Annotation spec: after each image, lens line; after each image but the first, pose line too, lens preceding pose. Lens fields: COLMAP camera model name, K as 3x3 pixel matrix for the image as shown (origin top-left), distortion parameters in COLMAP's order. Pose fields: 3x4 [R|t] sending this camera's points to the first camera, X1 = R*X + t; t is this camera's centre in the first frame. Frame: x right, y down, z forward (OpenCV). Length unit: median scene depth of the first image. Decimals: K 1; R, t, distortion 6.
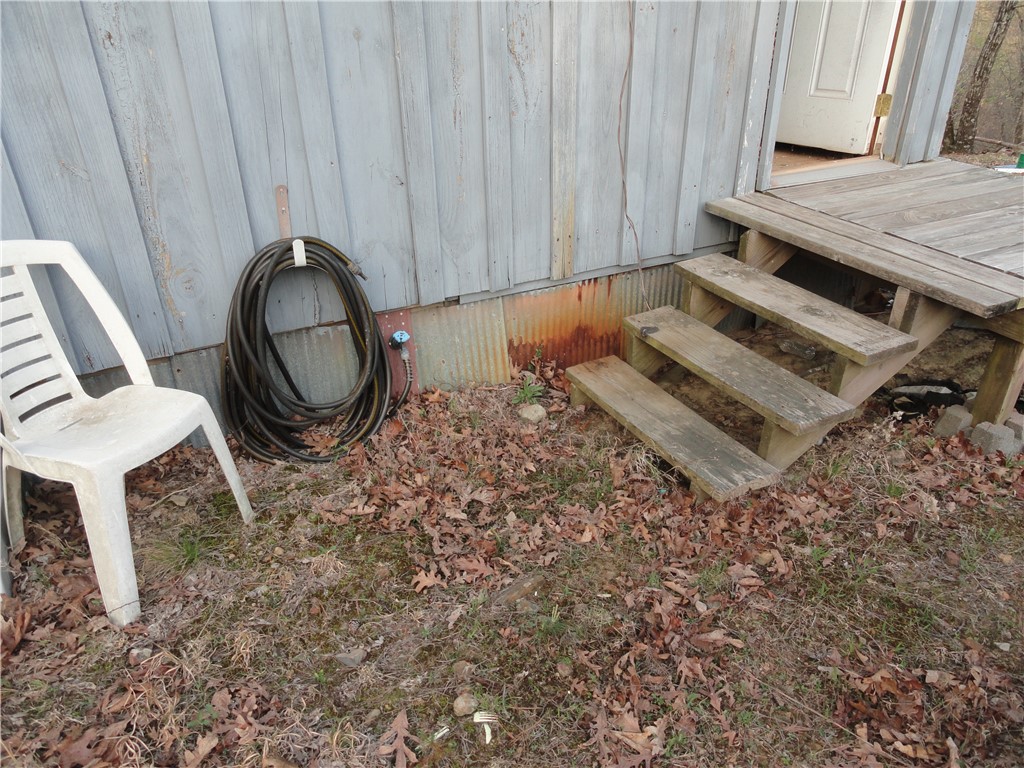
lens RADIAL K [[708.8, 0, 513.6], [0, 708.8, 379.0], [0, 0, 1]] dist [-0.001084, -0.000505]
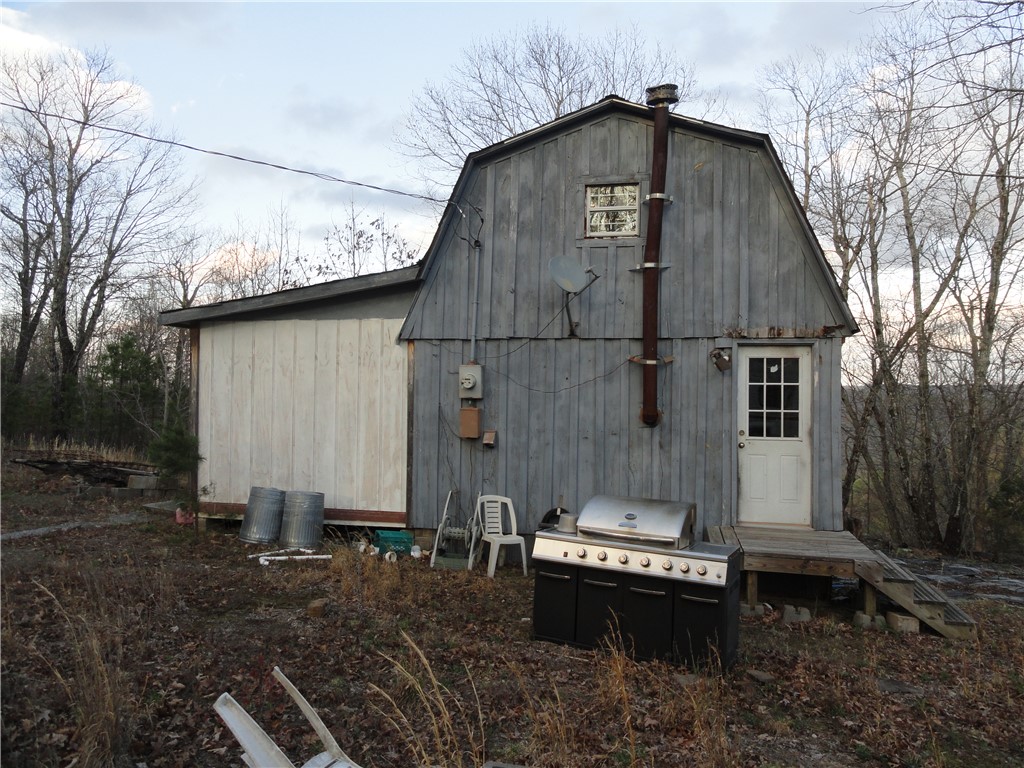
lens RADIAL K [[708.8, 0, 509.5], [0, 708.8, 385.0], [0, 0, 1]] dist [-0.001084, -0.000505]
pose [[0.768017, 0.013020, -0.640297, 1.860181], [-0.340464, 0.855110, -0.390988, 0.791922], [0.542433, 0.518284, 0.661172, -1.944852]]
